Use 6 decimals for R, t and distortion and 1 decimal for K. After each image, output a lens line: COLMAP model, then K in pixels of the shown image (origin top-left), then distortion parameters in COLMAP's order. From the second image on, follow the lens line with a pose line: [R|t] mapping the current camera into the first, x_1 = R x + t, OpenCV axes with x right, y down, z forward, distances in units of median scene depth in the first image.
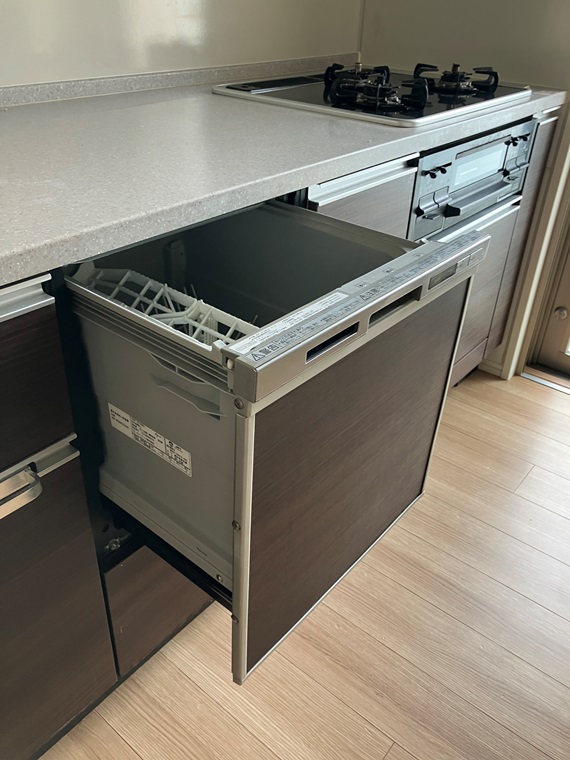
lens RADIAL K [[624.1, 0, 284.2], [0, 624.1, 383.6], [0, 0, 1]] dist [0.032105, -0.022171]
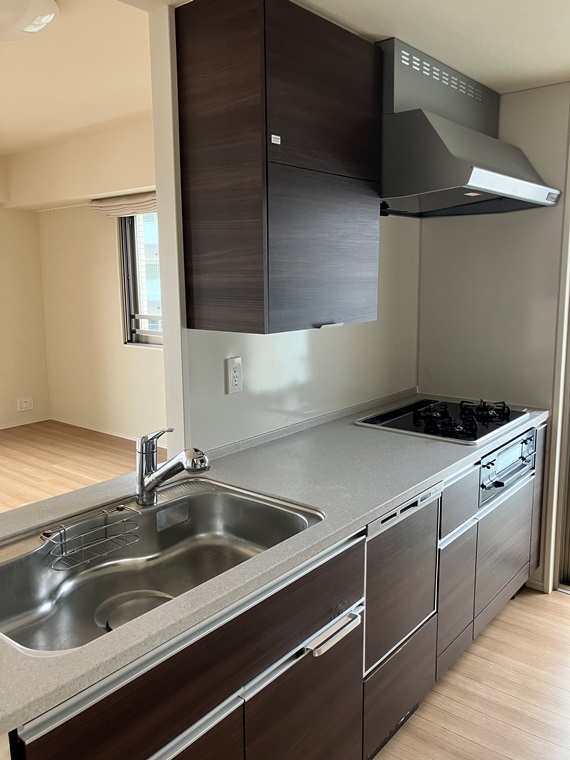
lens RADIAL K [[624.1, 0, 282.7], [0, 624.1, 377.9], [0, 0, 1]] dist [0.032105, -0.022171]
pose [[0.999034, -0.043099, -0.008625, -0.269023], [0.036346, 0.920412, -0.389257, 0.099812], [0.024715, 0.388567, 0.921089, -0.652262]]
